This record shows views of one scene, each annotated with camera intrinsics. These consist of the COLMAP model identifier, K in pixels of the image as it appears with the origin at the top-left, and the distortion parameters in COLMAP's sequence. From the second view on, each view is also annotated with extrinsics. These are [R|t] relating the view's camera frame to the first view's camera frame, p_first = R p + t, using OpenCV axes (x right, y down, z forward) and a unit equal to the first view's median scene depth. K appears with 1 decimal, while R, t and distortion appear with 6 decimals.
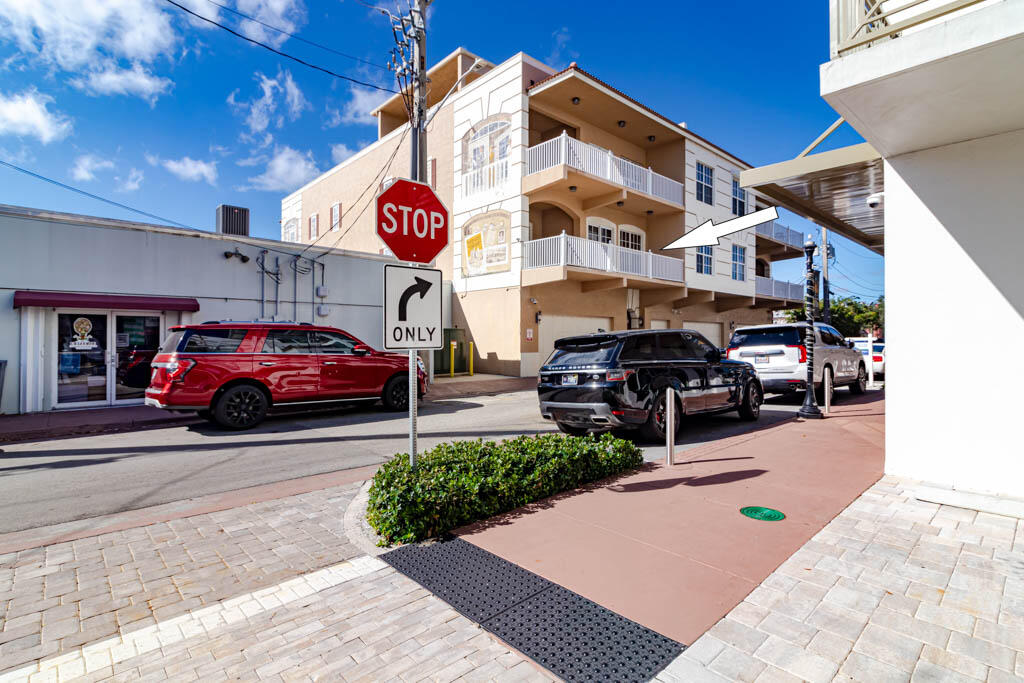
lens RADIAL K [[508.8, 0, 511.2], [0, 508.8, 340.2], [0, 0, 1]] dist [0.002443, 0.000090]
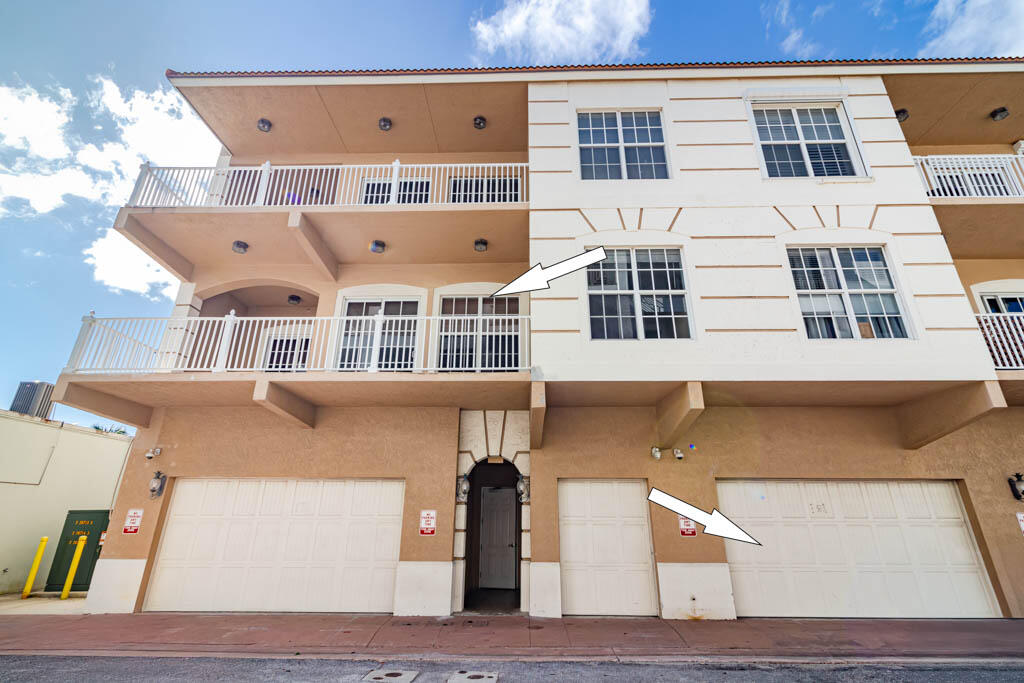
lens RADIAL K [[506.7, 0, 509.2], [0, 506.7, 335.4], [0, 0, 1]] dist [0.004660, -0.000230]
pose [[0.714941, -0.254068, -0.651390, 0.584638], [-0.015320, 0.925726, -0.377884, 0.005404], [0.699017, 0.280144, 0.657947, 0.744206]]
